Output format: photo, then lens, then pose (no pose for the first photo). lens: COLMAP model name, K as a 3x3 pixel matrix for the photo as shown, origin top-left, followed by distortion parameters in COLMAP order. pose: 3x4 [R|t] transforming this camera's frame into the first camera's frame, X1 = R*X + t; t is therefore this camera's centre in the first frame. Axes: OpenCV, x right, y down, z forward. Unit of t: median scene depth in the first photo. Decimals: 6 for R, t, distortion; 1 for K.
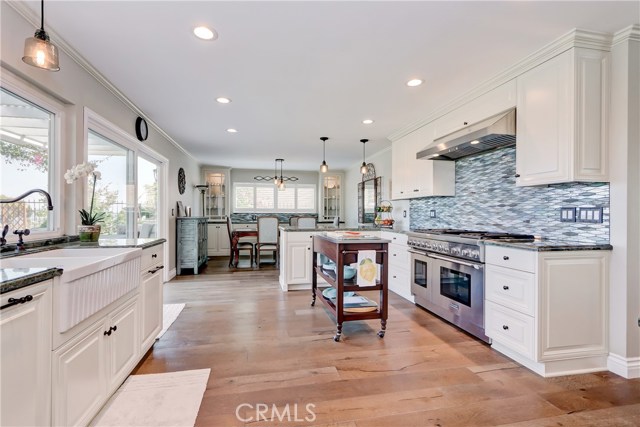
lens RADIAL K [[297.9, 0, 320.0], [0, 297.9, 213.5], [0, 0, 1]] dist [-0.000285, 0.000134]
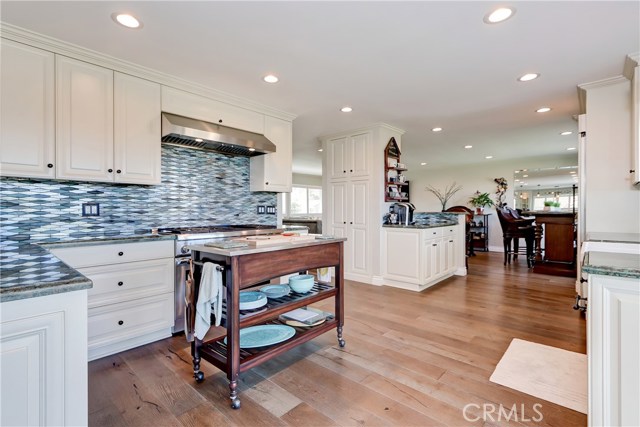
lens RADIAL K [[297.9, 0, 320.0], [0, 297.9, 213.5], [0, 0, 1]] dist [-0.000285, 0.000134]
pose [[-0.580192, -0.014588, 0.814349, -0.543961], [-0.003149, 0.999872, 0.015668, -0.002399], [-0.814474, 0.006526, -0.580164, 1.318421]]
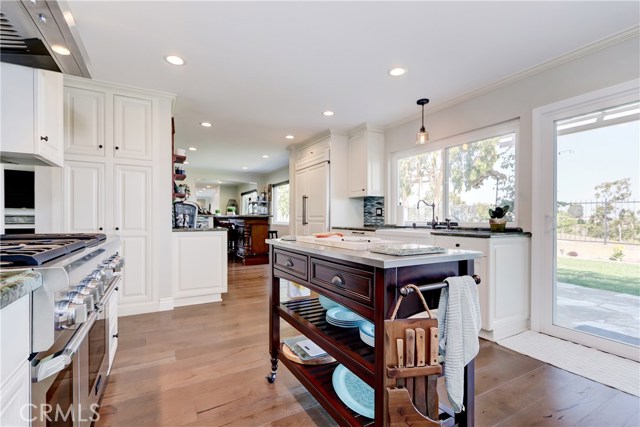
lens RADIAL K [[287.9, 0, 309.8], [0, 287.9, 222.6], [0, 0, 1]] dist [0.000386, 0.000119]
pose [[-0.959497, -0.000423, -0.281718, 0.230730], [-0.002832, 0.999963, 0.008146, 0.038606], [0.281704, 0.008614, -0.959463, 1.397843]]
